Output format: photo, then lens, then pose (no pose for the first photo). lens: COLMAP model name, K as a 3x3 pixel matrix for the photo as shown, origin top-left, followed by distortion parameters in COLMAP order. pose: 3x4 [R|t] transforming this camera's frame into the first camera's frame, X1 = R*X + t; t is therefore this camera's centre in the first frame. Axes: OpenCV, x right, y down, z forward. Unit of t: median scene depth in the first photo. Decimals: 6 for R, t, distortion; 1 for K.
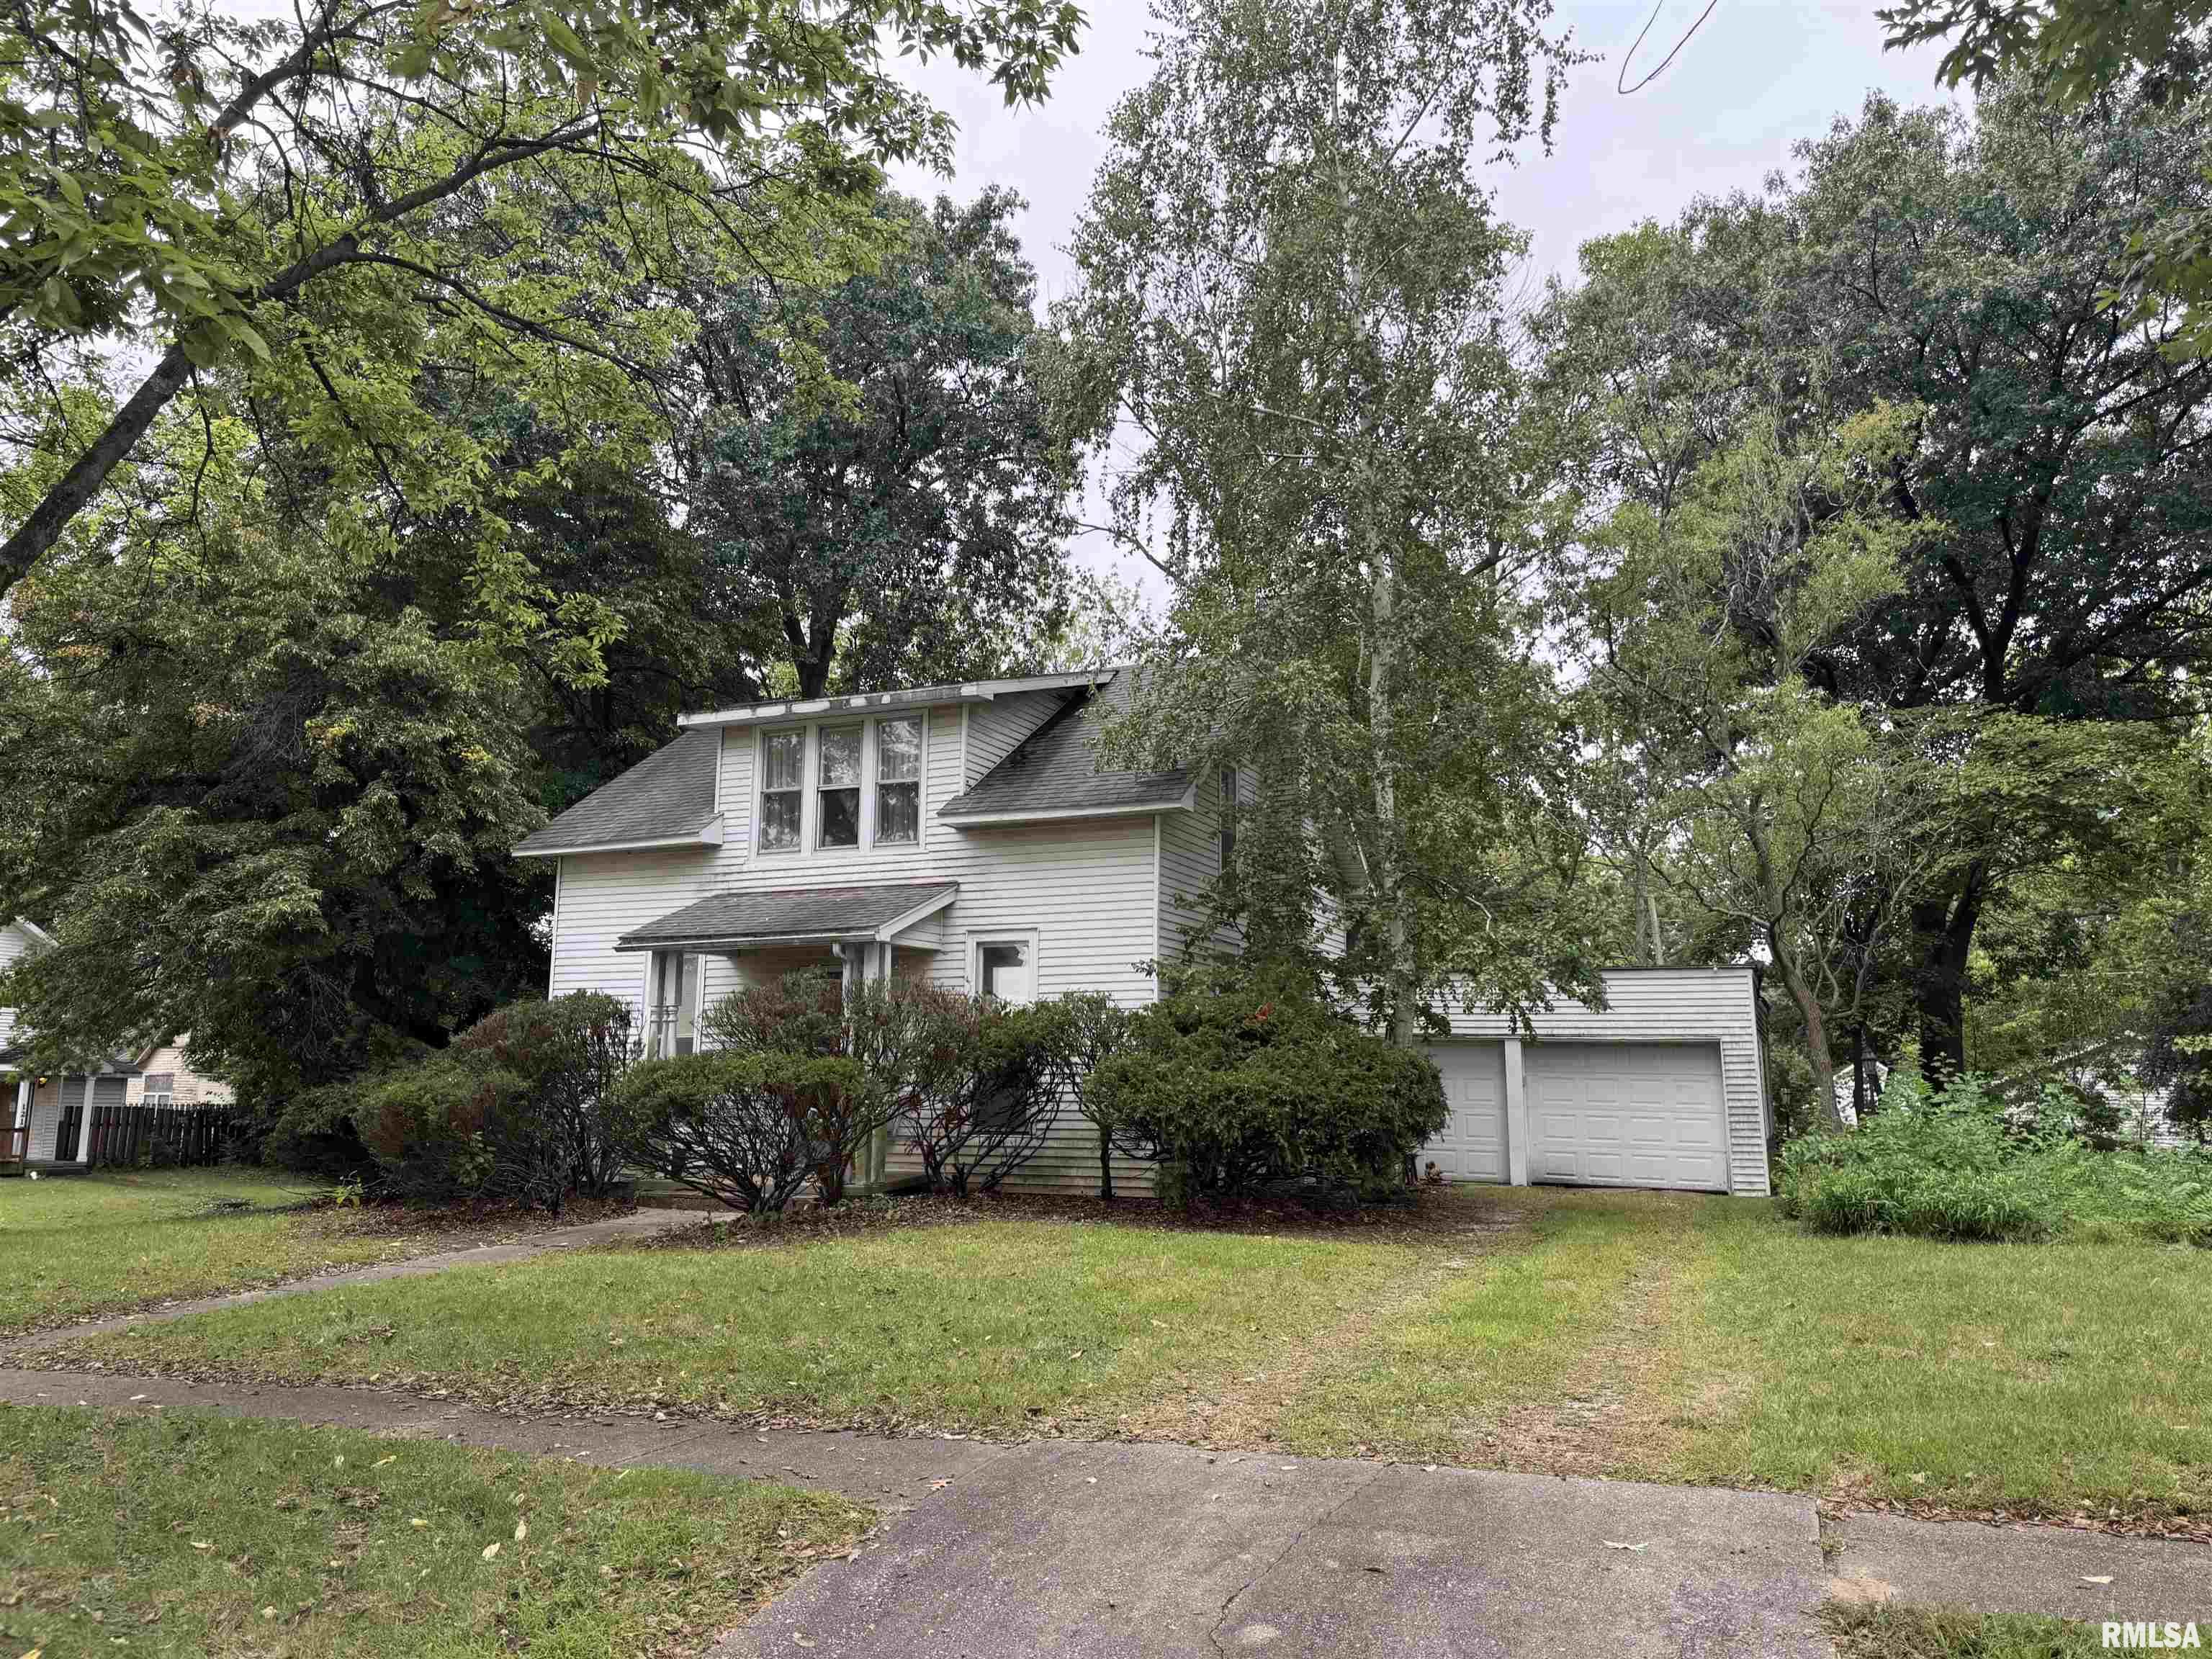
lens RADIAL K [[1540.4, 0, 1106.0], [0, 1540.4, 829.5], [0, 0, 1]] dist [0.065116, -0.000266]
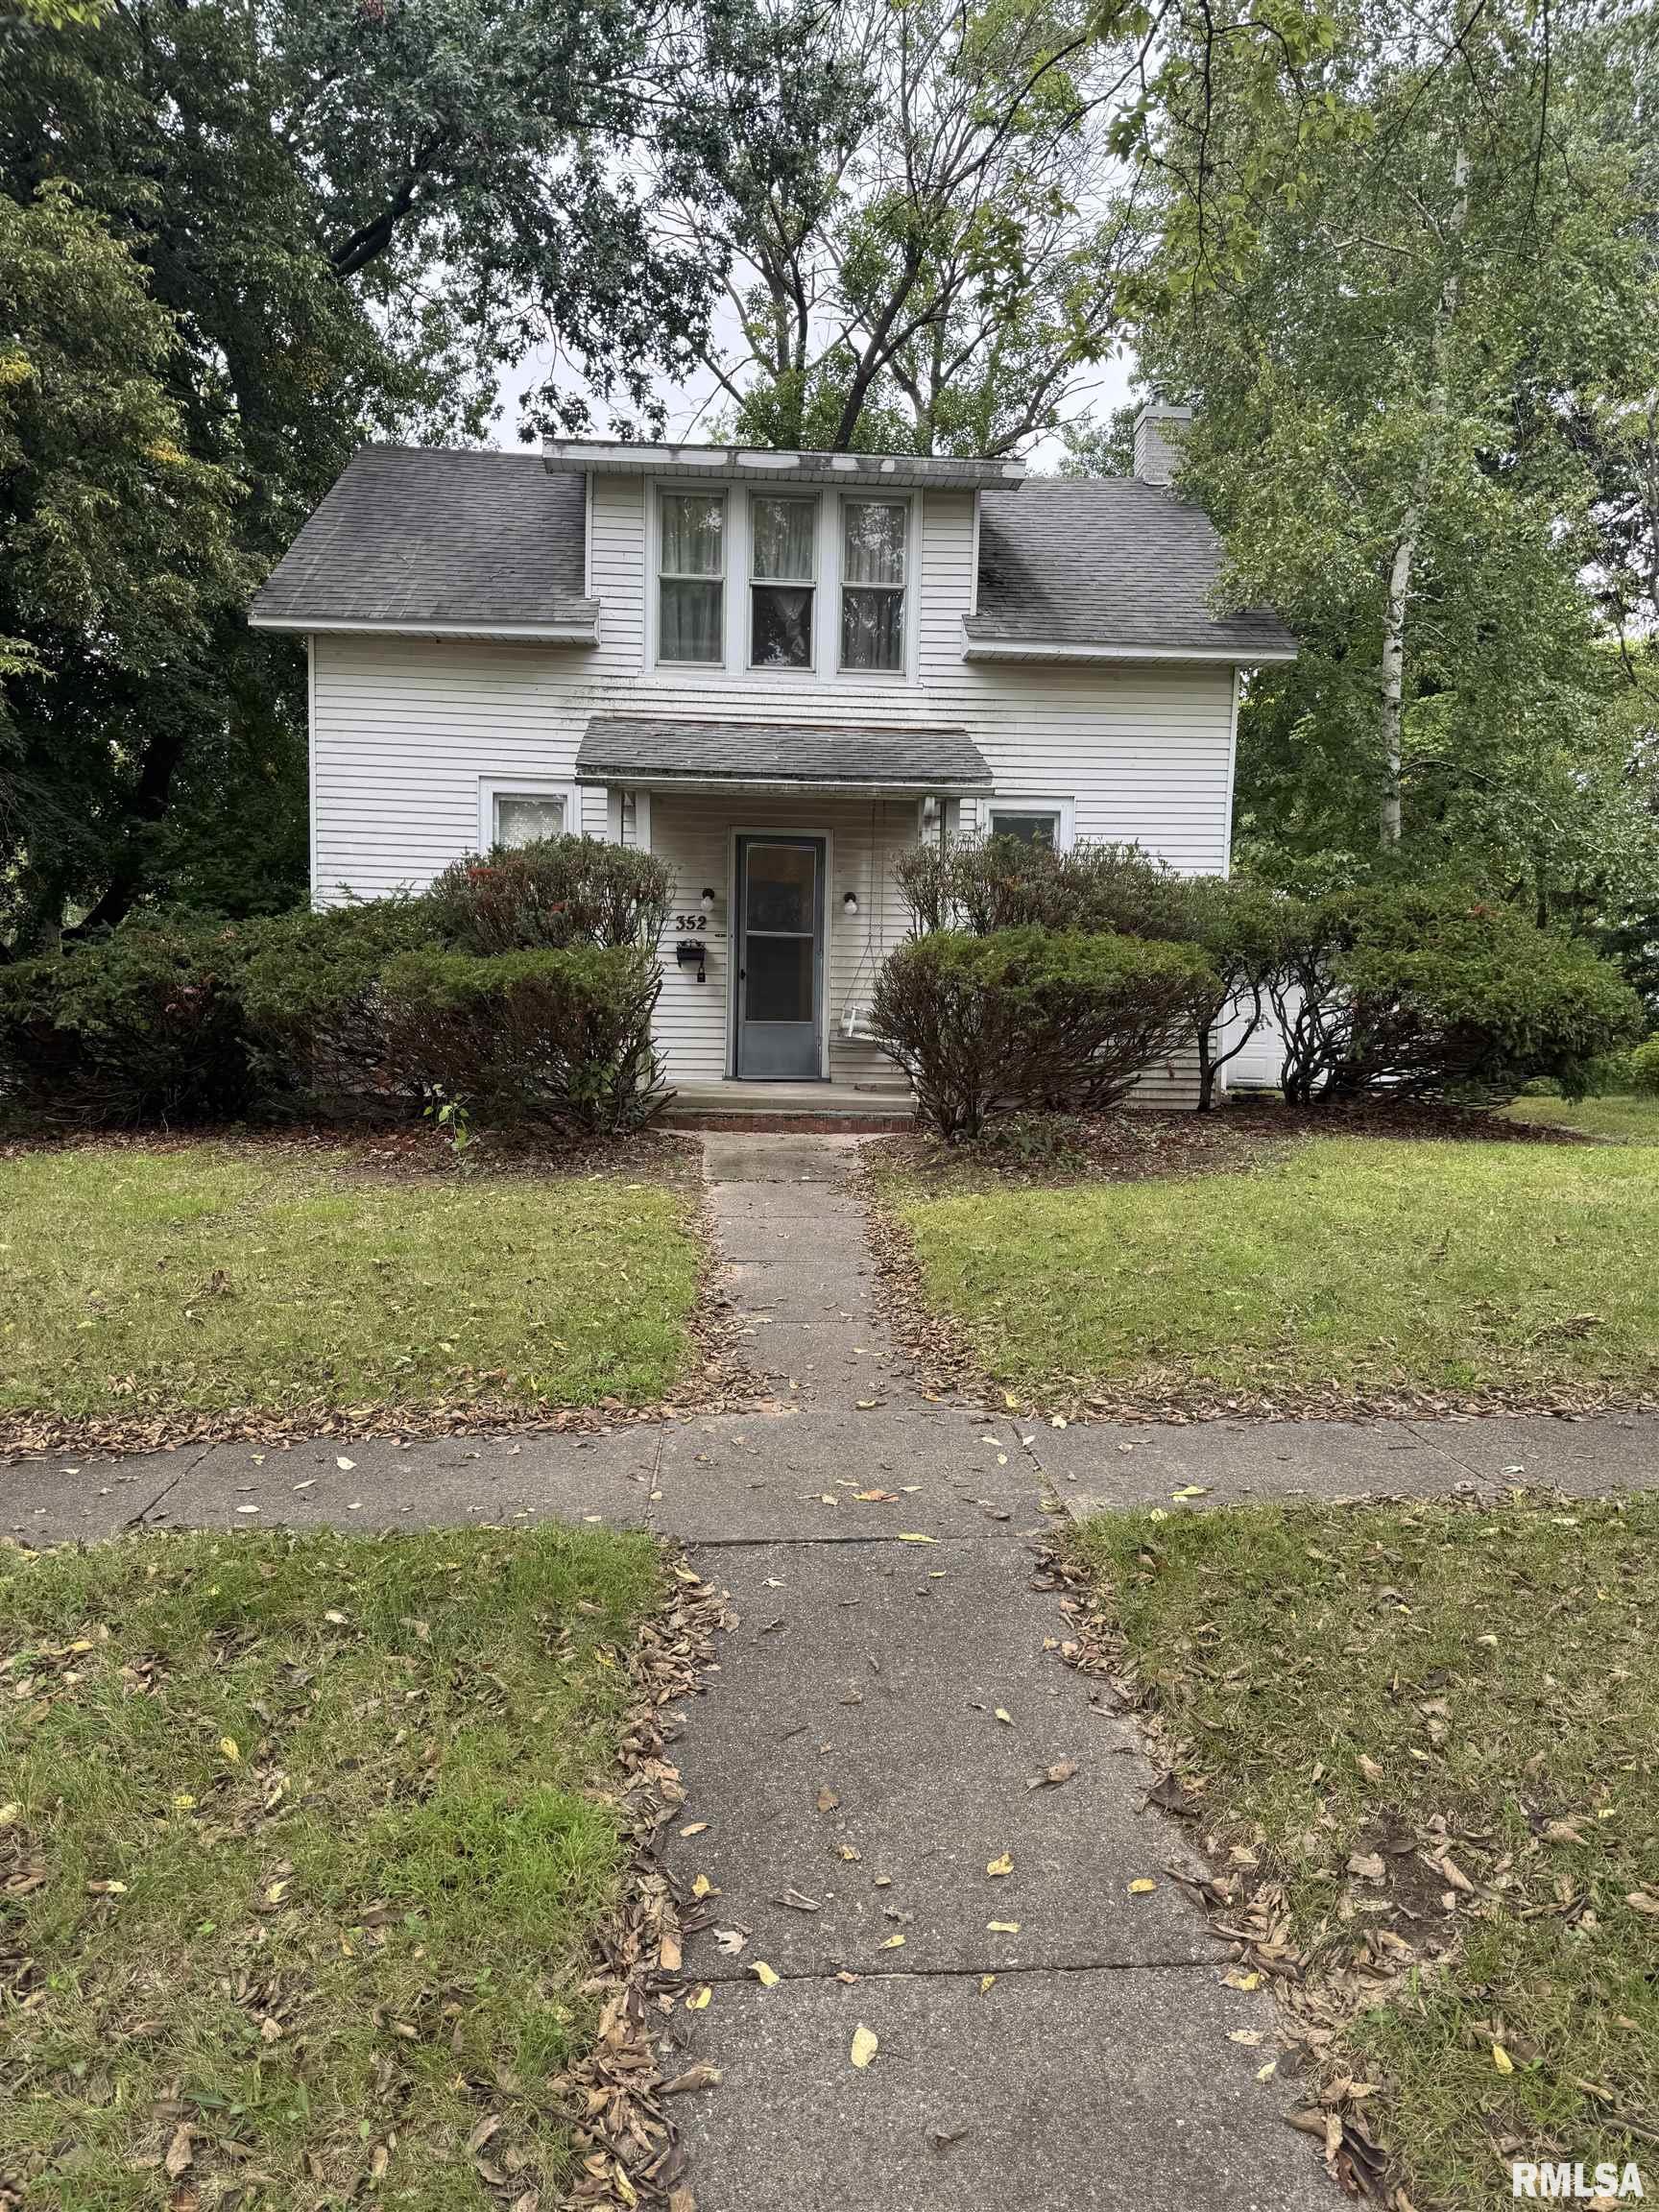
lens RADIAL K [[1540.4, 0, 829.5], [0, 1540.4, 1106.0], [0, 0, 1]] dist [0.065116, -0.000266]
pose [[0.887135, -0.018276, 0.461147, -0.508870], [-0.091124, 0.972608, 0.213846, 0.056088], [-0.452424, -0.231732, 0.861170, 0.288755]]
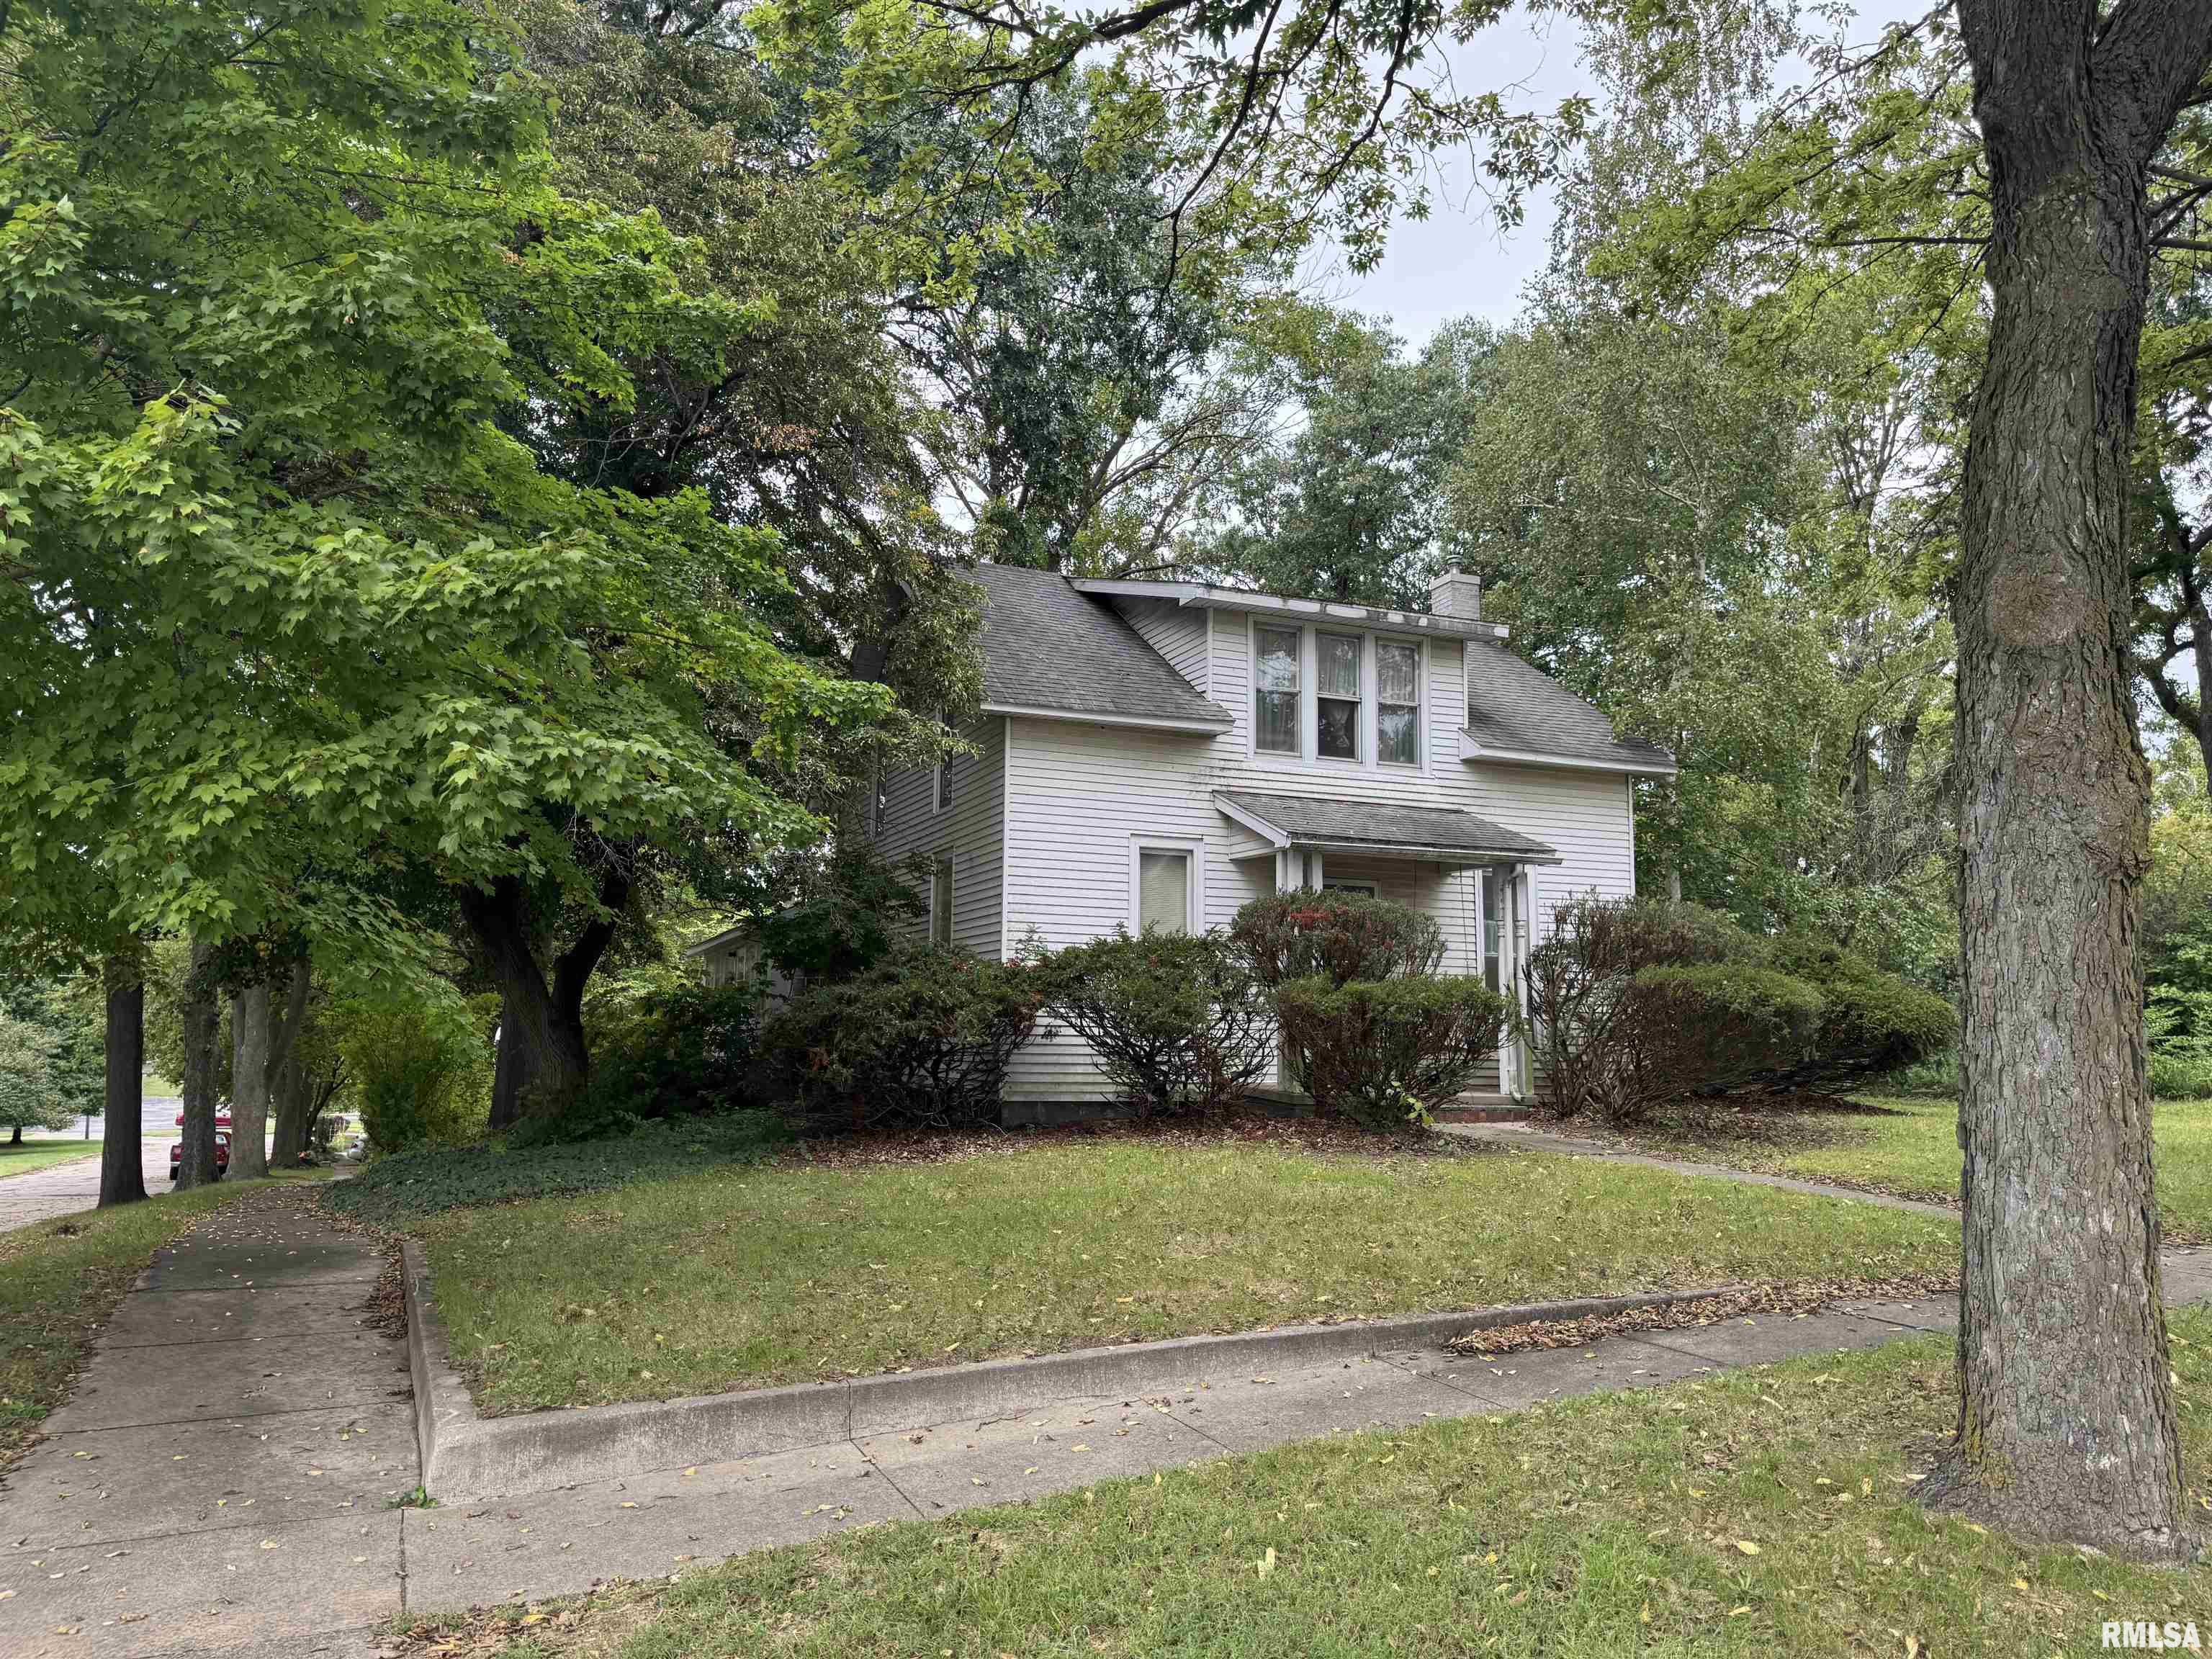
lens RADIAL K [[1540.4, 0, 1106.0], [0, 1540.4, 829.5], [0, 0, 1]] dist [0.065116, -0.000266]
pose [[0.709940, 0.097684, 0.697455, -0.969106], [-0.131907, 0.991252, -0.004564, 0.080901], [-0.691799, -0.088759, 0.716614, 0.393461]]
